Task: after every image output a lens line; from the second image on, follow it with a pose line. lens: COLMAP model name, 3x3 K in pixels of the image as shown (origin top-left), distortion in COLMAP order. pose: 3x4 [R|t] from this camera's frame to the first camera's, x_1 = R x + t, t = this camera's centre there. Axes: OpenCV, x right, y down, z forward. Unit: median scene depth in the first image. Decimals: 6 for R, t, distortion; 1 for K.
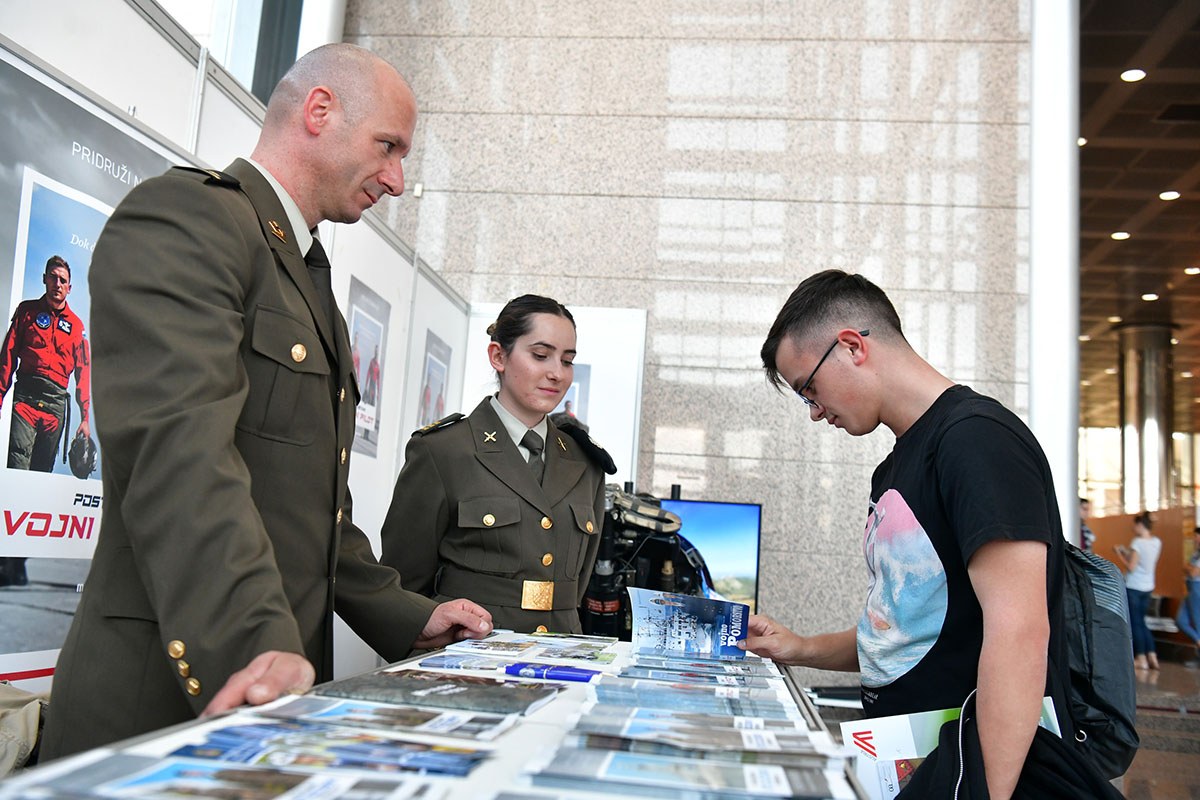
lens RADIAL K [[1049.2, 0, 599.7], [0, 1049.2, 378.6], [0, 0, 1]] dist [0.005298, 0.013873]
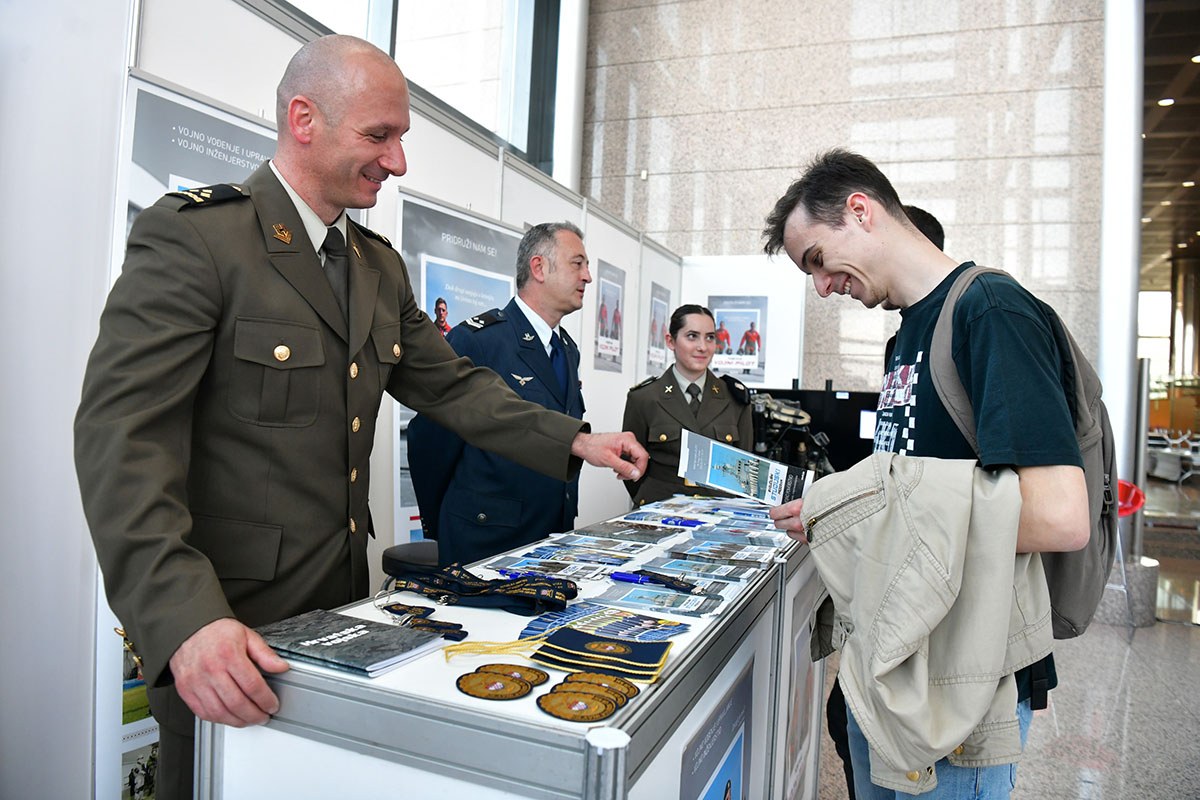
lens RADIAL K [[825.0, 0, 602.8], [0, 825.0, 380.4], [0, 0, 1]] dist [-0.062698, 0.009116]
pose [[0.967659, -0.028907, -0.250600, 0.045653], [0.061566, 0.990435, 0.123484, -0.045982], [0.244633, -0.134919, 0.960183, -0.125549]]
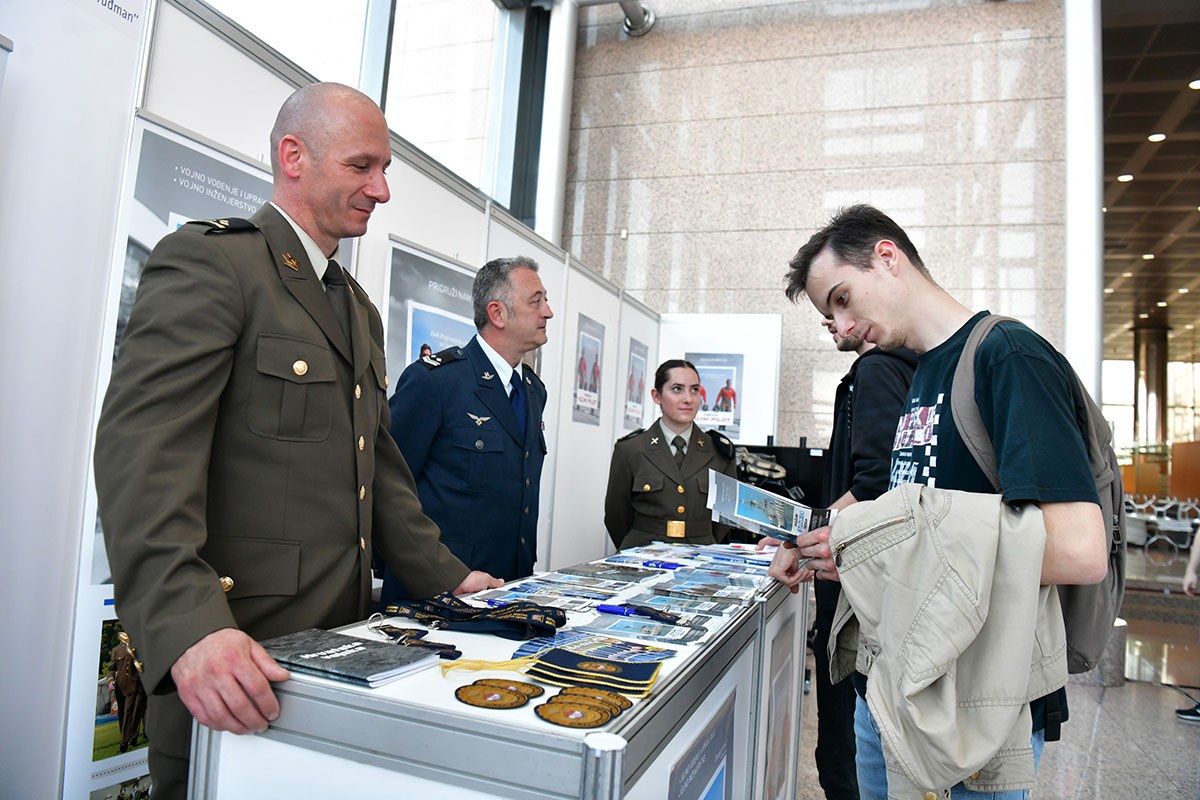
lens RADIAL K [[825.0, 0, 602.8], [0, 825.0, 380.4], [0, 0, 1]] dist [-0.062698, 0.009116]
pose [[0.975731, -0.025629, -0.217467, 0.042824], [0.038185, 0.997825, 0.053730, -0.040571], [0.215617, -0.060730, 0.974588, -0.135612]]
